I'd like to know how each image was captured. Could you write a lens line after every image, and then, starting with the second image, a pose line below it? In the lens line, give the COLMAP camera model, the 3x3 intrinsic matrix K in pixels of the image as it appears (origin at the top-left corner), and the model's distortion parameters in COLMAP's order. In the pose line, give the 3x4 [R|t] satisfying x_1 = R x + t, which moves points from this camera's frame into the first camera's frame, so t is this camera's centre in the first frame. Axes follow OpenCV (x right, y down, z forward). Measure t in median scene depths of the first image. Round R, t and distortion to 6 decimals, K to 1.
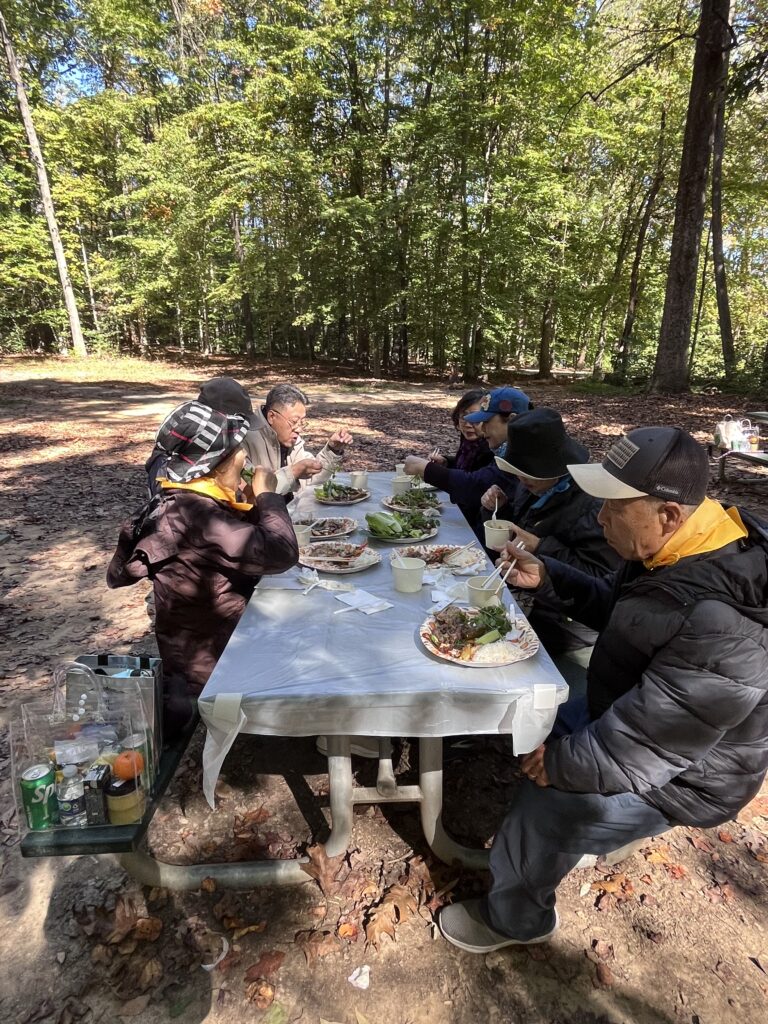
lens RADIAL K [[602.4, 0, 387.2], [0, 602.4, 513.7], [0, 0, 1]] dist [0.003500, -0.002098]
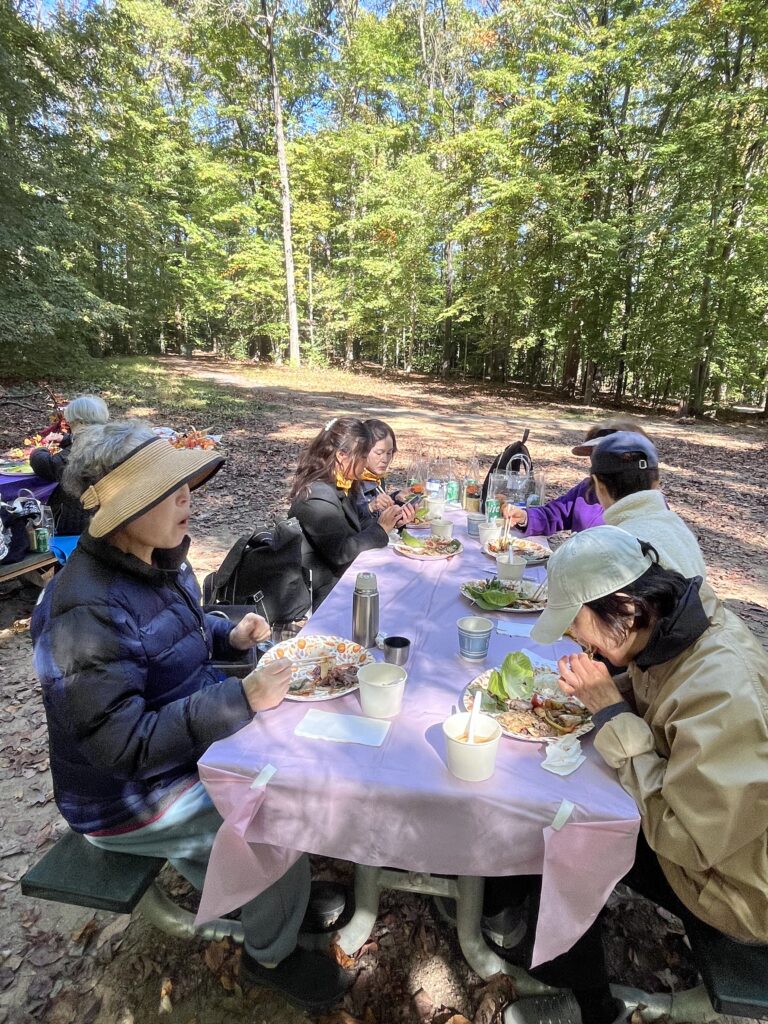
lens RADIAL K [[602.4, 0, 387.7], [0, 602.4, 514.3], [0, 0, 1]] dist [0.003500, -0.002098]
pose [[0.967317, 0.109953, -0.228491, -0.086478], [-0.117144, 0.992950, -0.018107, 0.001739], [0.224889, 0.044282, 0.973378, -0.001805]]
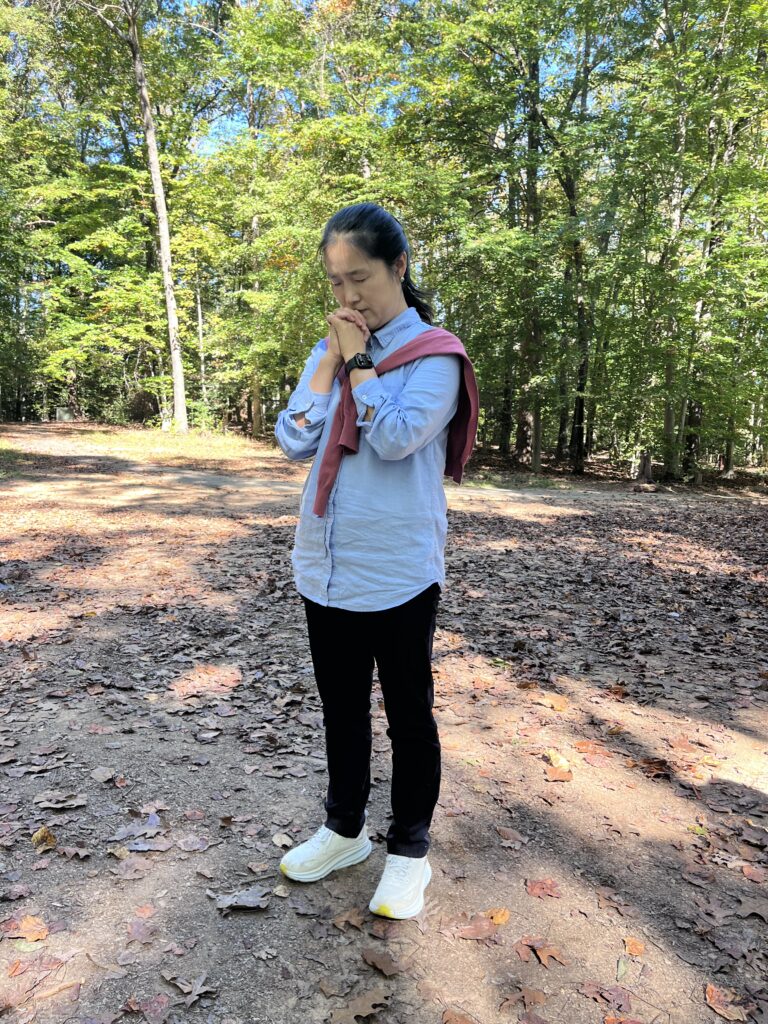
lens RADIAL K [[781.6, 0, 380.3], [0, 781.6, 506.9], [0, 0, 1]] dist [0.048864, -0.018421]
pose [[0.961766, 0.054066, -0.268484, 0.053123], [-0.101321, 0.981008, -0.165402, -0.014940], [0.254442, 0.186281, 0.948978, 0.095576]]
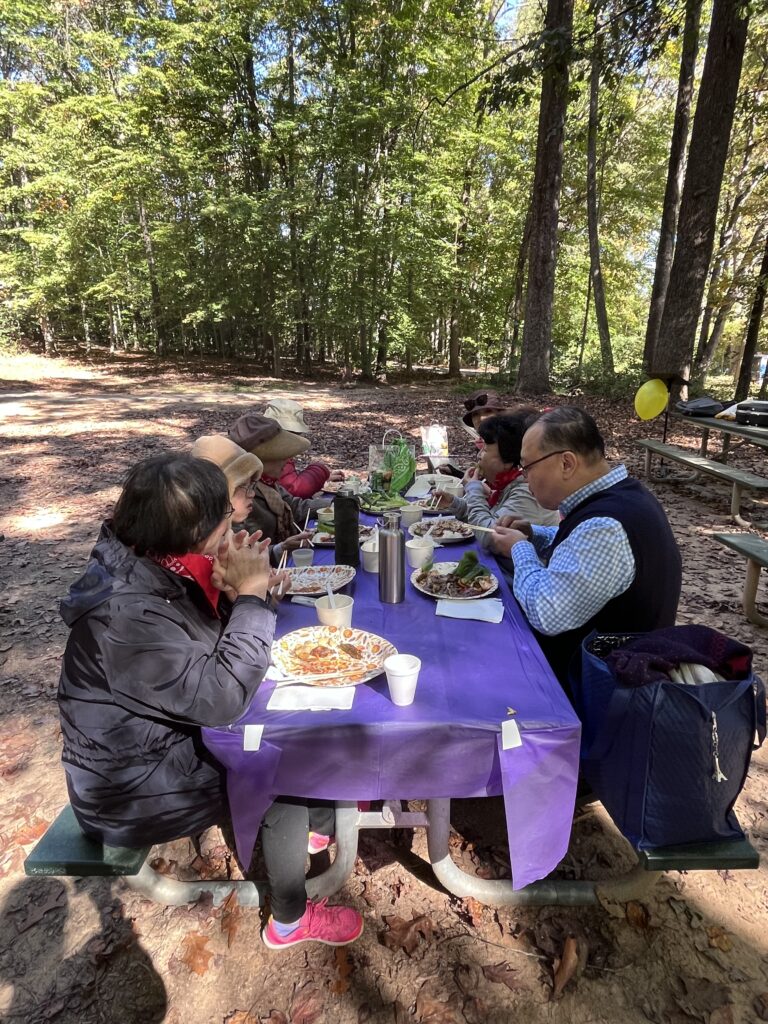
lens RADIAL K [[602.4, 0, 379.7], [0, 602.4, 510.1], [0, 0, 1]] dist [0.003500, -0.002098]
pose [[0.998222, -0.006789, 0.059223, 0.090840], [0.006910, 0.999974, -0.001836, -0.002504], [-0.059209, 0.002242, 0.998243, -0.002057]]
